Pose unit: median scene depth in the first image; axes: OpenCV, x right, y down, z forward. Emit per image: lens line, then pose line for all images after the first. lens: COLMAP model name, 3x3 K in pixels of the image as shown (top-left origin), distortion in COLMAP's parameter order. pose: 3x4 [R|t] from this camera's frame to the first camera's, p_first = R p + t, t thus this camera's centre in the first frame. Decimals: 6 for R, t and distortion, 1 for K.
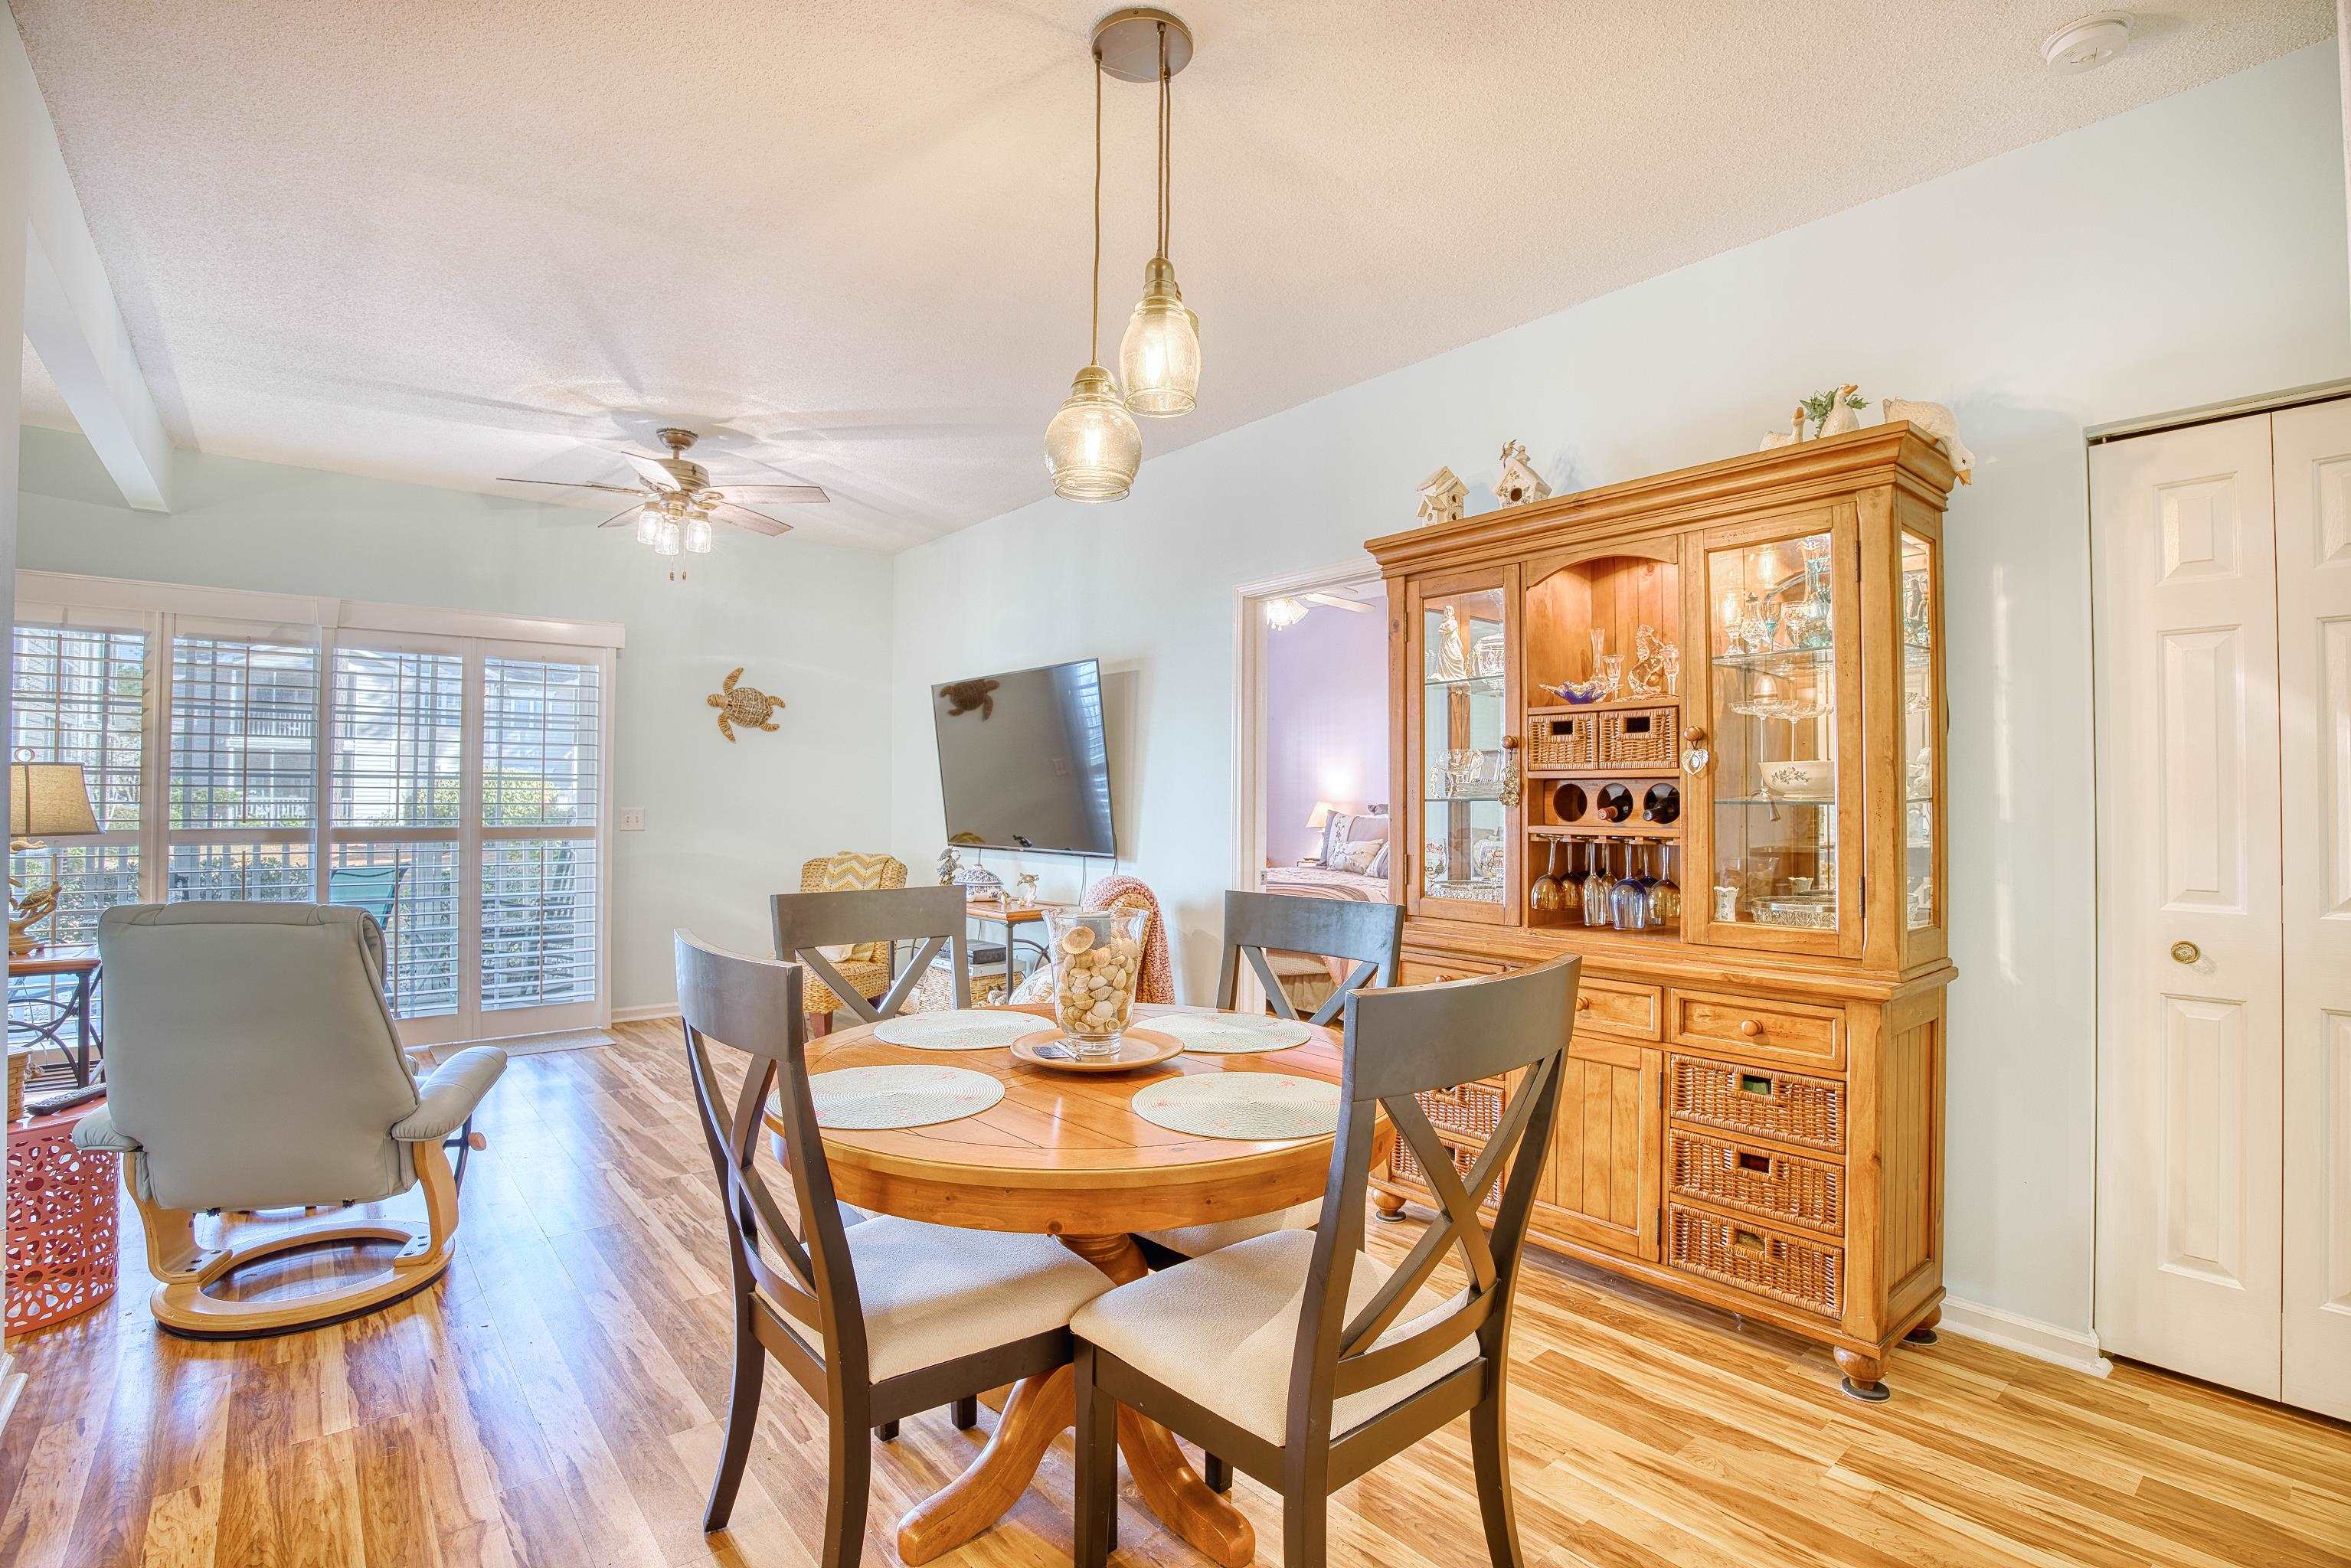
lens RADIAL K [[1114.4, 0, 1174.0], [0, 1114.4, 792.5], [0, 0, 1]] dist [-0.061514, 0.016070]
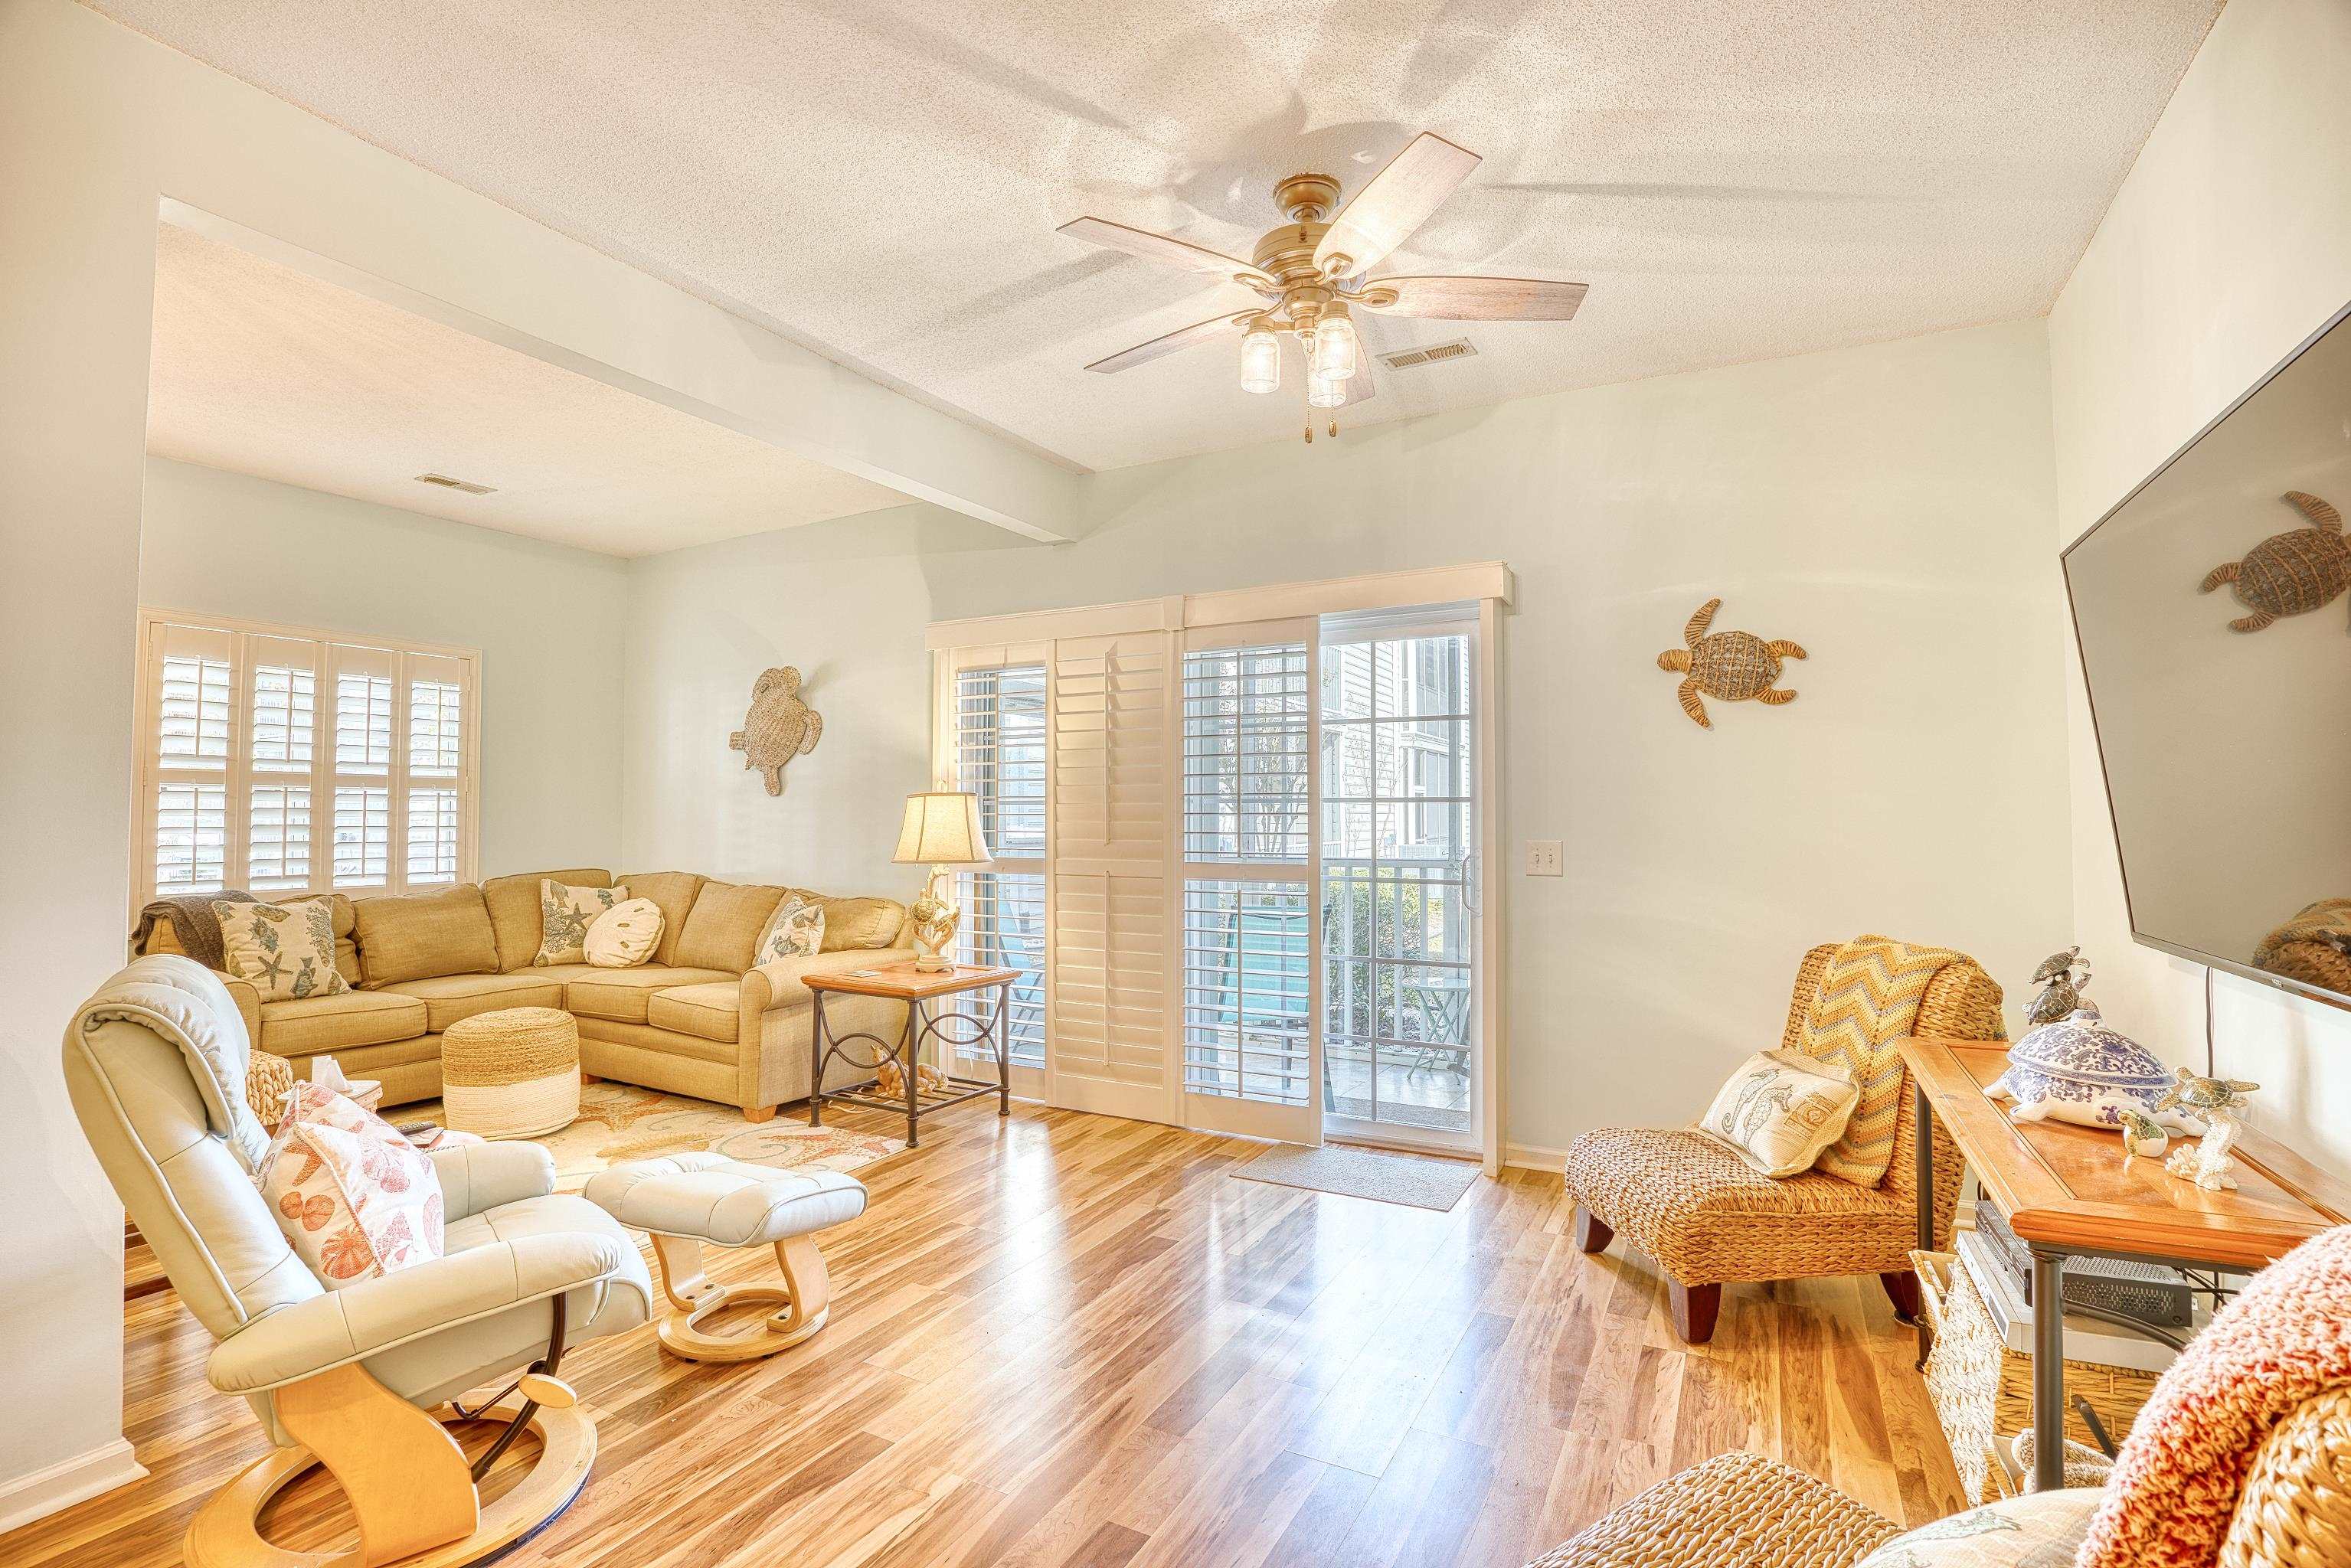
lens RADIAL K [[1114.4, 0, 1155.0], [0, 1114.4, 786.5], [0, 0, 1]] dist [-0.061514, 0.016070]
pose [[0.375926, -0.035089, -0.925985, 0.046612], [0.007265, 0.999364, -0.034920, 0.005088], [0.926621, 0.006400, 0.375942, 0.827493]]
